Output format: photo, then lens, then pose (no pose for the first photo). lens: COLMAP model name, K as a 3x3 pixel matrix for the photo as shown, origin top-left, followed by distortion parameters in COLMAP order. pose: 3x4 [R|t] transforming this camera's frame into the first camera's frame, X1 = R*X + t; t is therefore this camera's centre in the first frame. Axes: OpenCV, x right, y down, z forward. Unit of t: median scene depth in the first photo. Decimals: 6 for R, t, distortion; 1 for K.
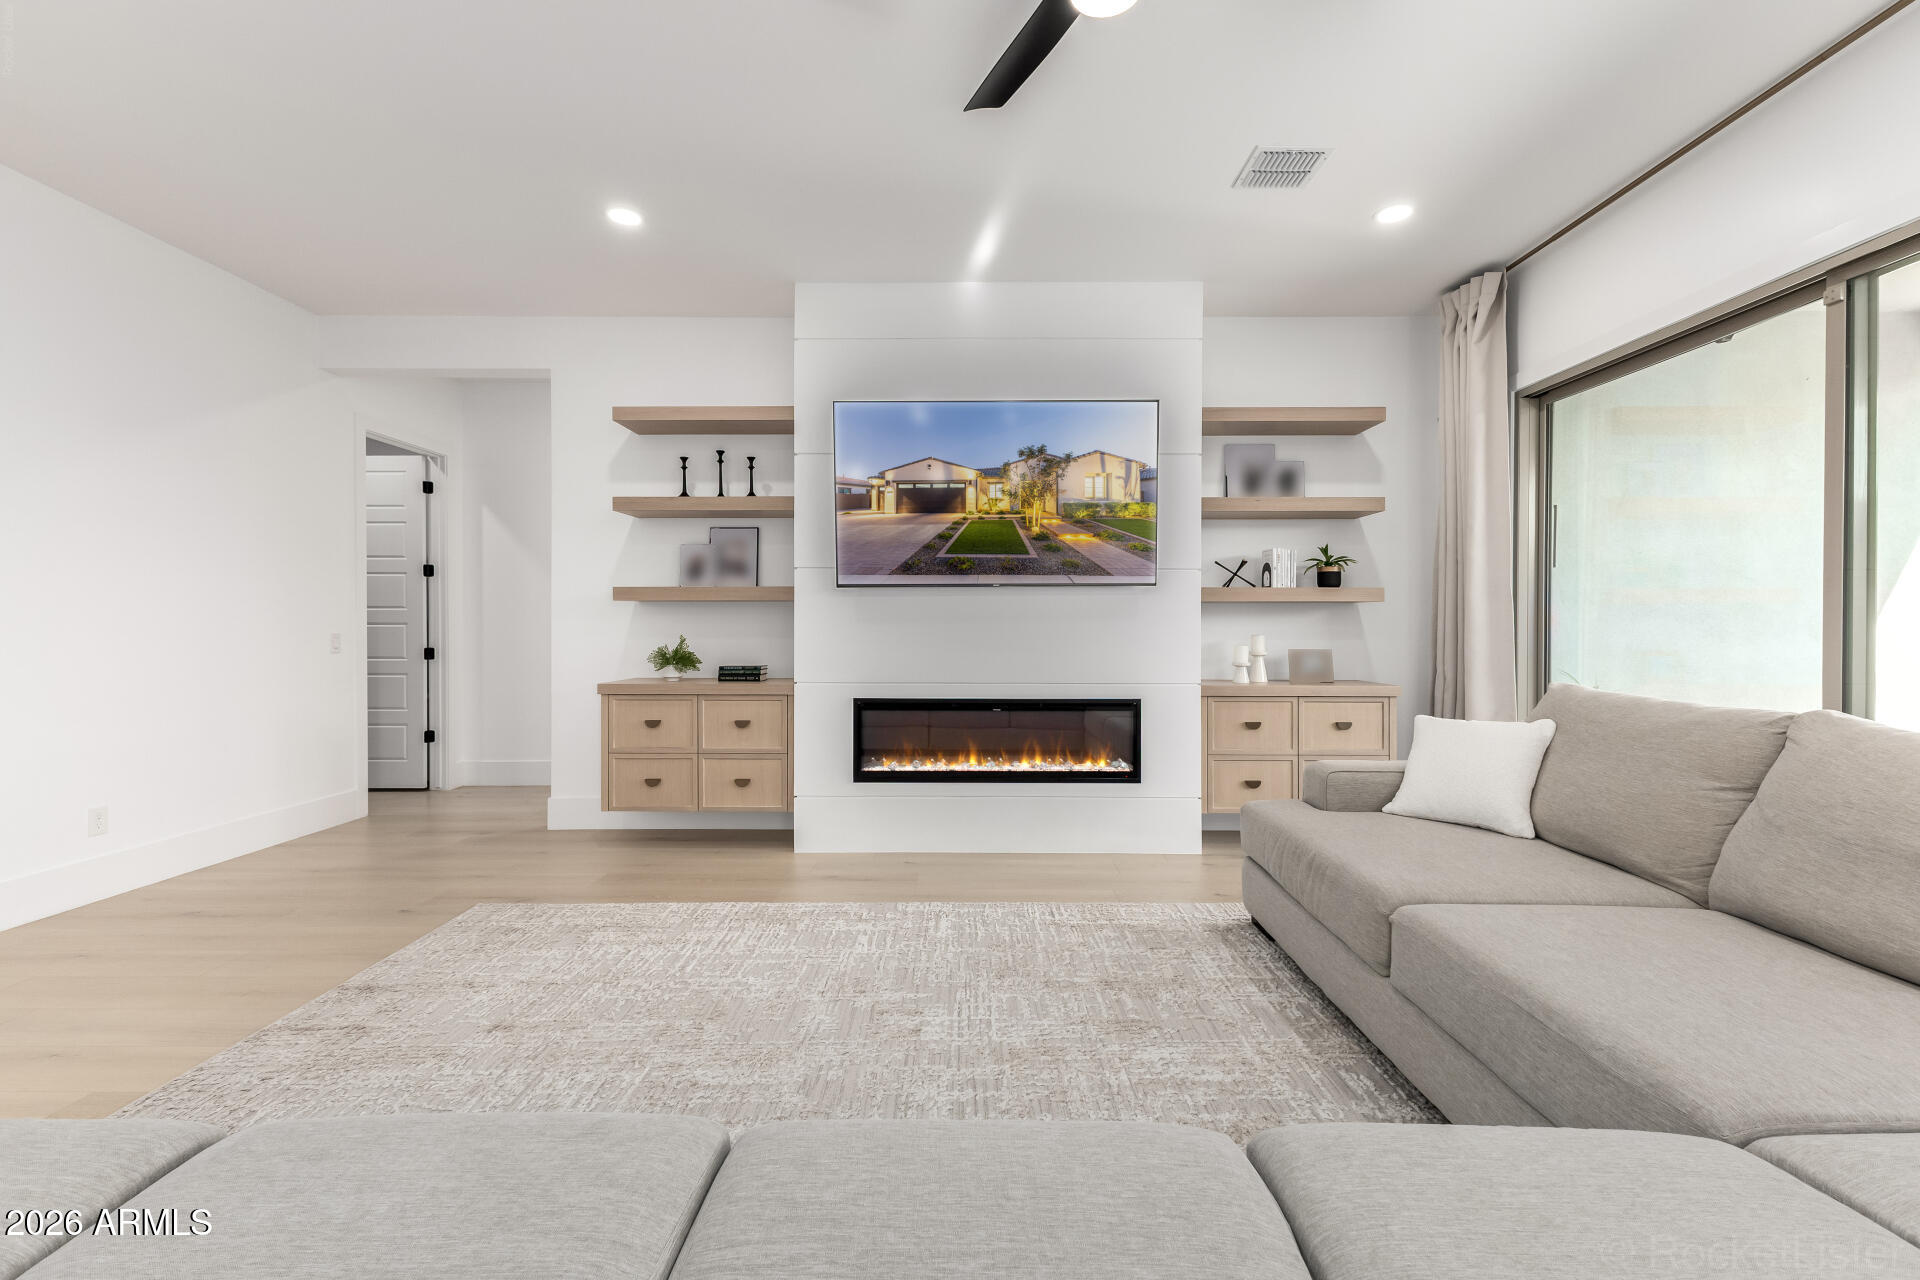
lens RADIAL K [[830.7, 0, 967.2], [0, 830.7, 615.3], [0, 0, 1]] dist [0.000420, 0.000166]
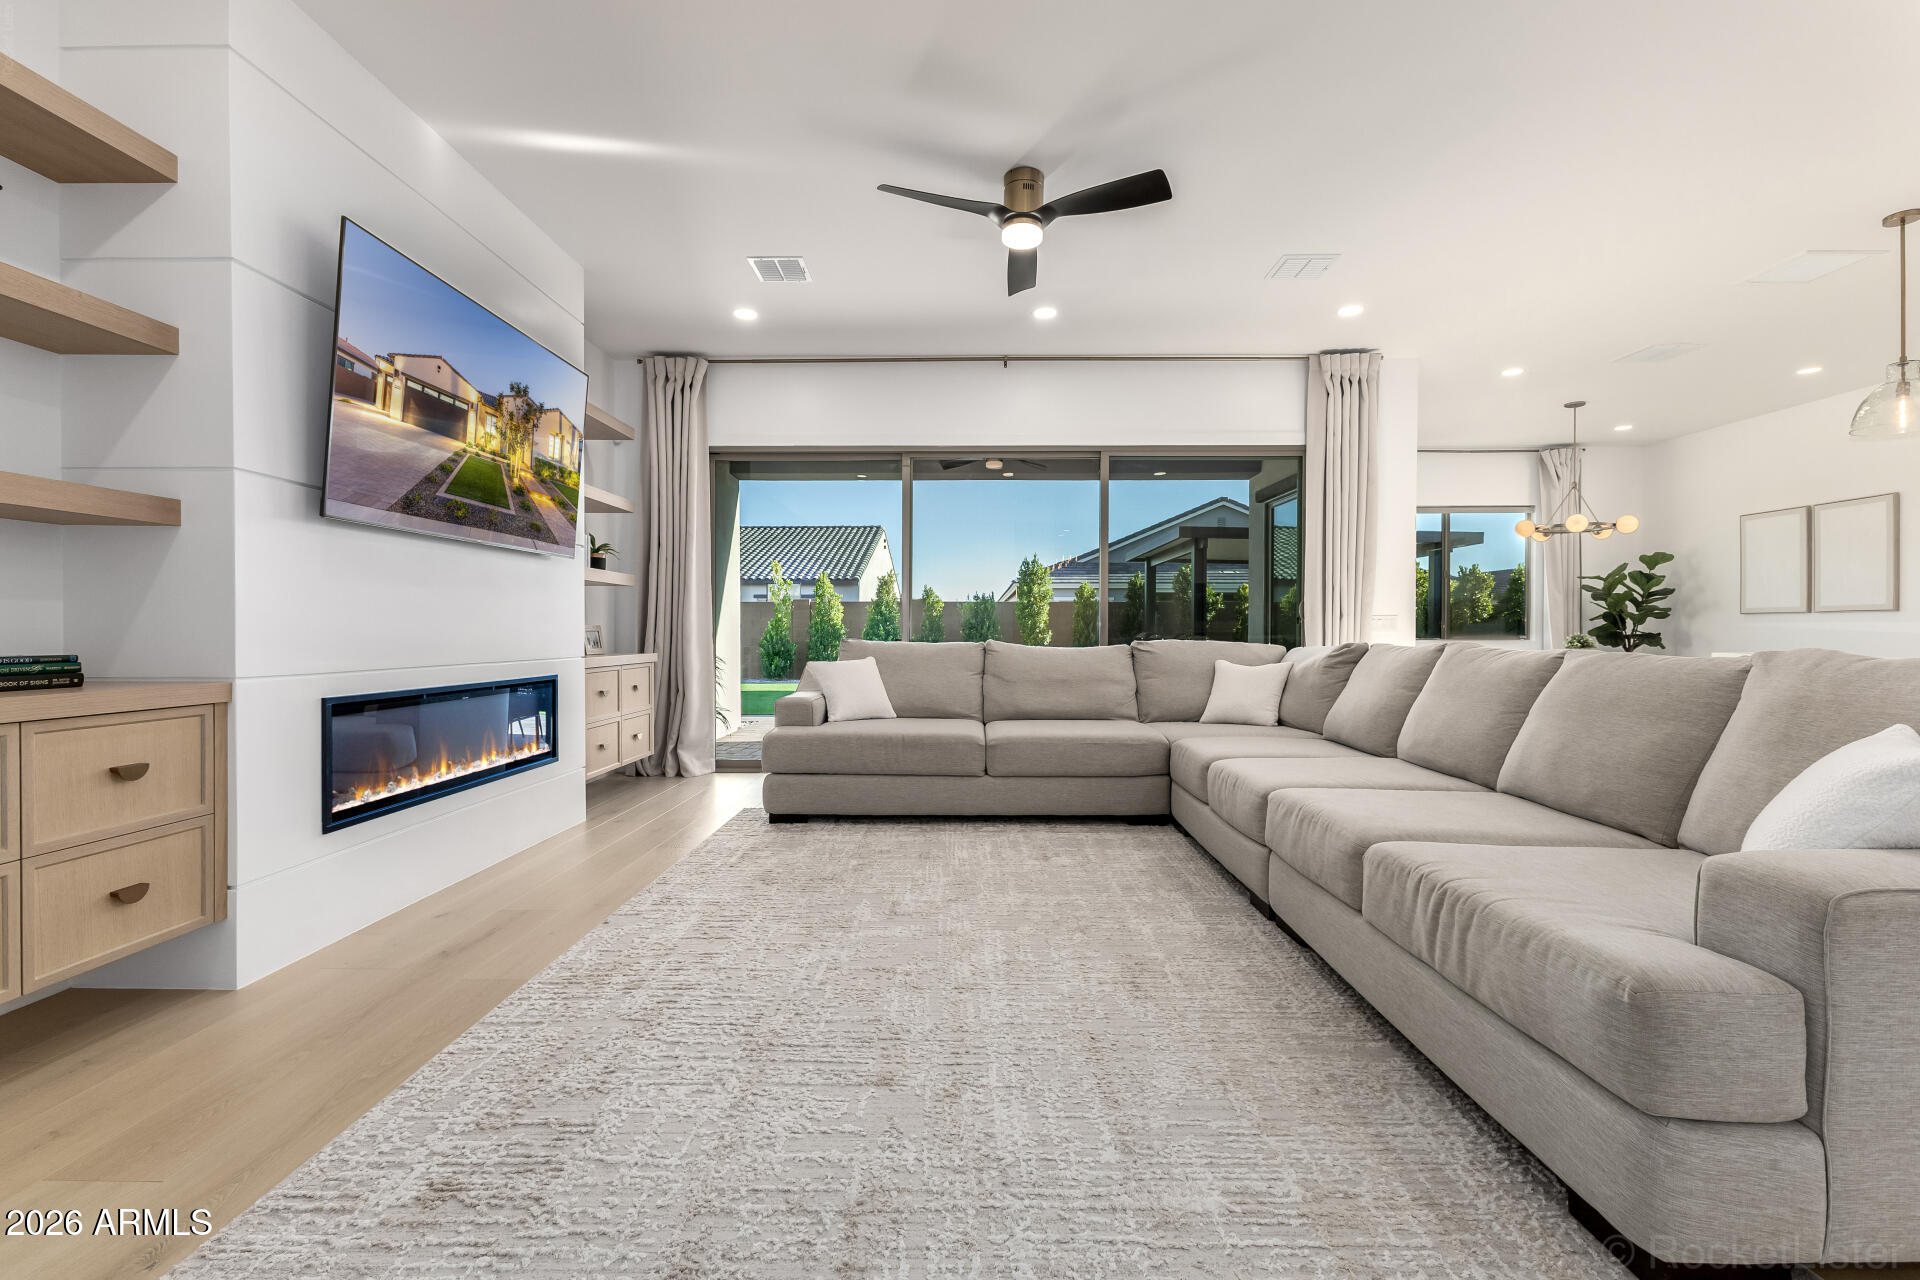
lens RADIAL K [[826.4, 0, 960.9], [0, 826.4, 634.4], [0, 0, 1]] dist [0.005156, 0.000770]
pose [[0.019825, -0.005365, 0.999789, -0.759543], [-0.012590, 0.999905, 0.005615, 0.043205], [-0.999724, -0.012699, 0.019755, 0.524981]]
